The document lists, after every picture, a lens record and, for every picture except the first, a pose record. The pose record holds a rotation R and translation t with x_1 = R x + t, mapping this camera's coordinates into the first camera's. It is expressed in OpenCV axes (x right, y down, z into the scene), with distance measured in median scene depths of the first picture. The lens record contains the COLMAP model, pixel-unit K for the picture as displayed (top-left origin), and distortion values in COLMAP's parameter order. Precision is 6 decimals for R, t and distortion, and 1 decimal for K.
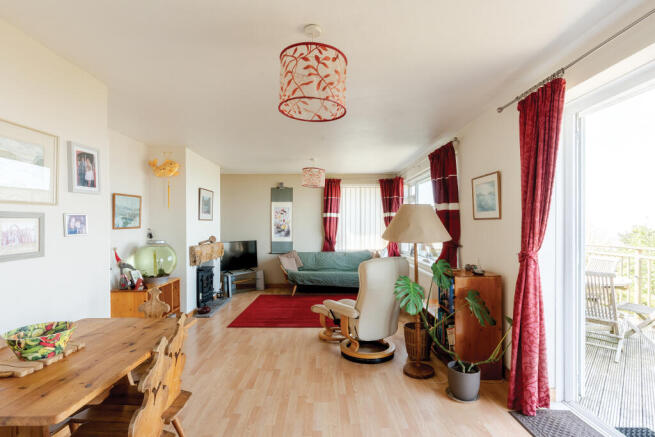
lens RADIAL K [[316.8, 0, 327.9], [0, 316.8, 223.8], [0, 0, 1]] dist [-0.002265, -0.000028]
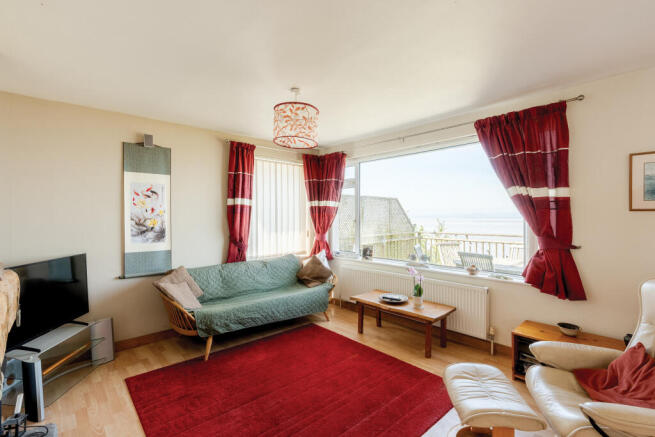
lens RADIAL K [[302.6, 0, 327.0], [0, 302.6, 217.3], [0, 0, 1]] dist [-0.003029, 0.000318]
pose [[0.760621, -0.005366, 0.649174, -0.243937], [0.000910, 0.999974, 0.007199, -0.001867], [-0.649195, -0.004885, 0.760606, 0.451027]]
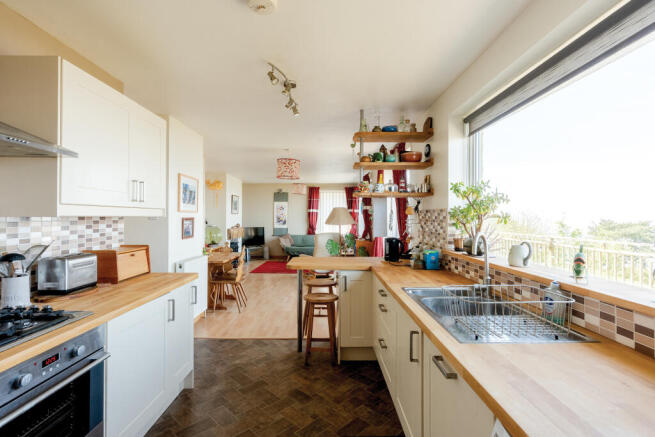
lens RADIAL K [[316.8, 0, 326.8], [0, 316.8, 215.9], [0, 0, 1]] dist [-0.002265, -0.000028]
pose [[0.999922, 0.005354, -0.011279, 0.092910], [-0.005372, 0.999984, -0.001582, -0.000213], [0.011270, 0.001642, 0.999935, -0.518691]]
